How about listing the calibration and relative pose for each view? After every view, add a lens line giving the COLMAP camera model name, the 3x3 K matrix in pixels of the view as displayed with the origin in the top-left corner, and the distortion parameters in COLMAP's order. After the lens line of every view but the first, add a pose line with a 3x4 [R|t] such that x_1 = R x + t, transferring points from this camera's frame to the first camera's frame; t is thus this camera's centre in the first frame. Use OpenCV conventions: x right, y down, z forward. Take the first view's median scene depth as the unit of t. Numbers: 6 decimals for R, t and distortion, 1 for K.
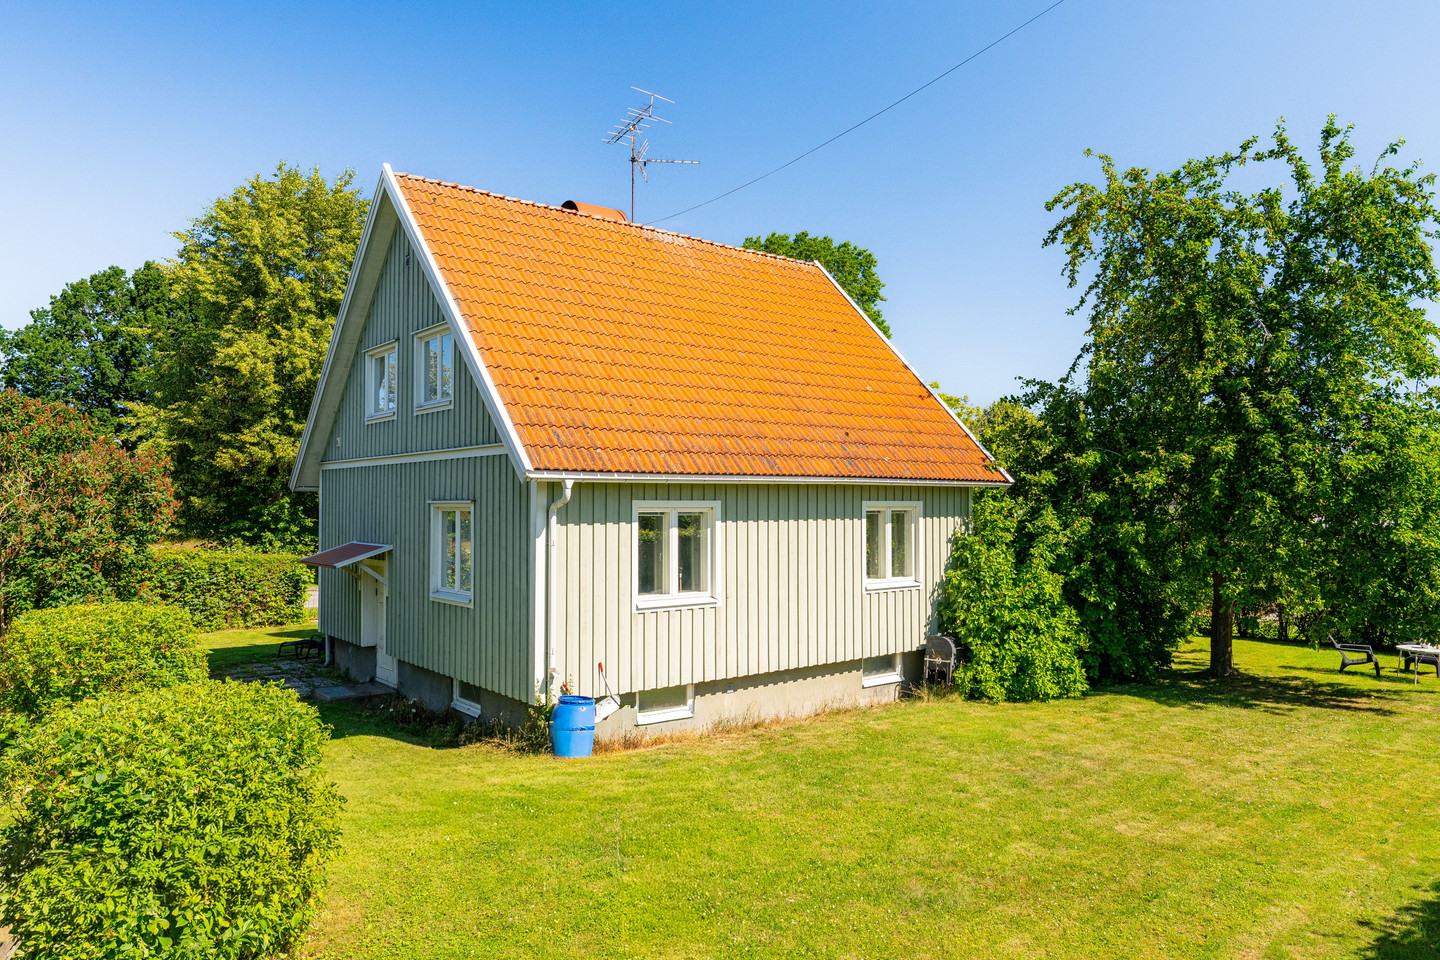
lens RADIAL K [[968.0, 0, 709.5], [0, 968.0, 483.3], [0, 0, 1]] dist [-0.010456, 0.006544]
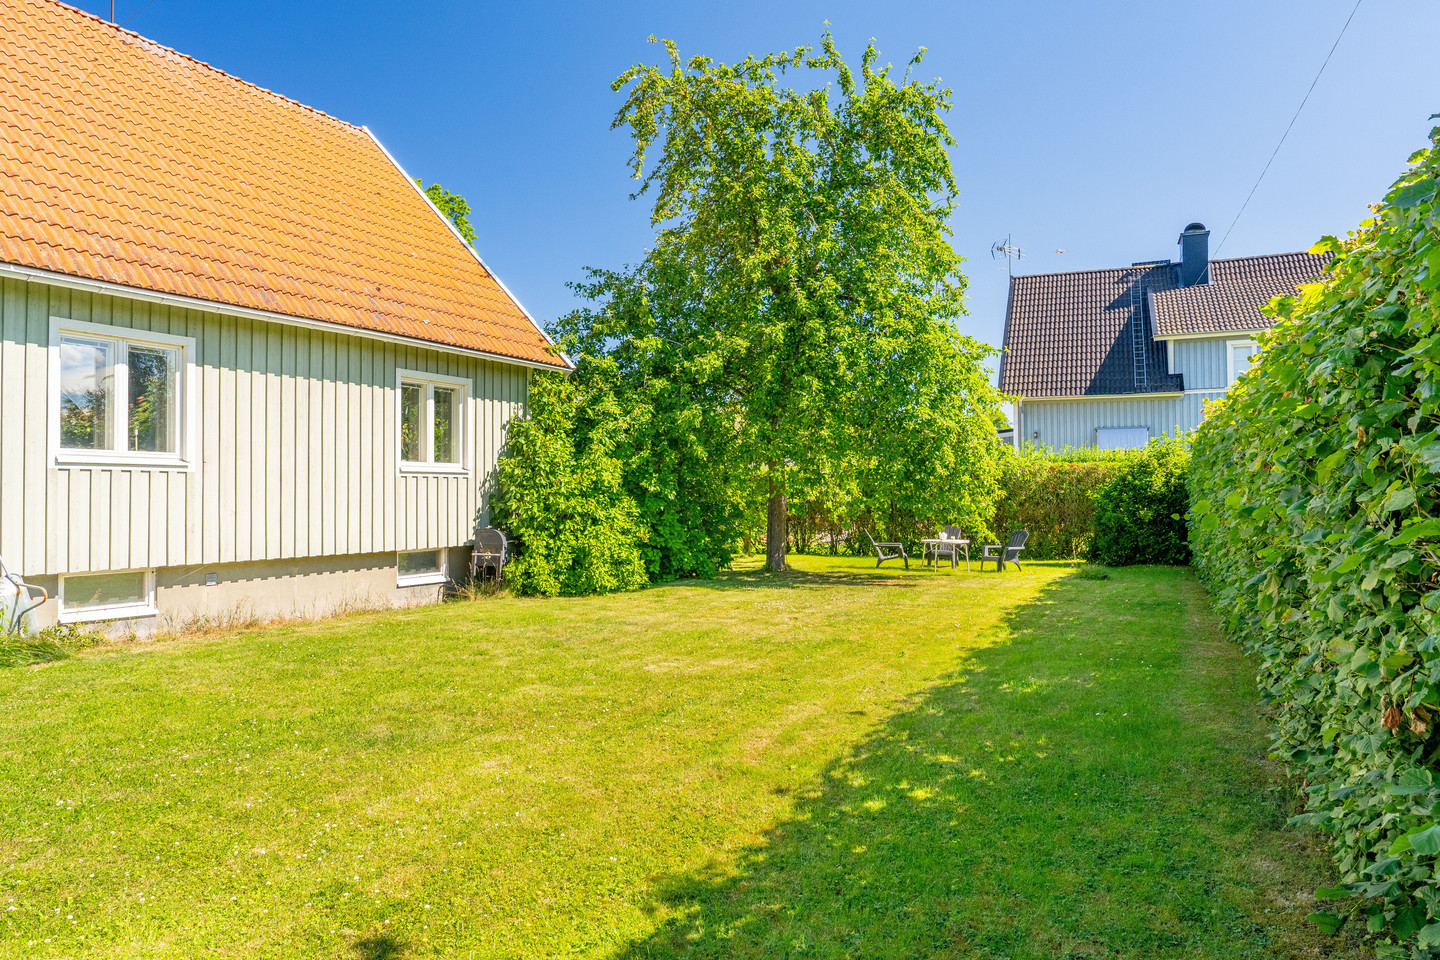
lens RADIAL K [[968.0, 0, 709.5], [0, 968.0, 483.3], [0, 0, 1]] dist [-0.010456, 0.006544]
pose [[0.922788, 0.002369, 0.385300, 0.081668], [-0.004812, 0.999974, 0.005377, 0.111276], [-0.385277, -0.006816, 0.922776, 0.098104]]
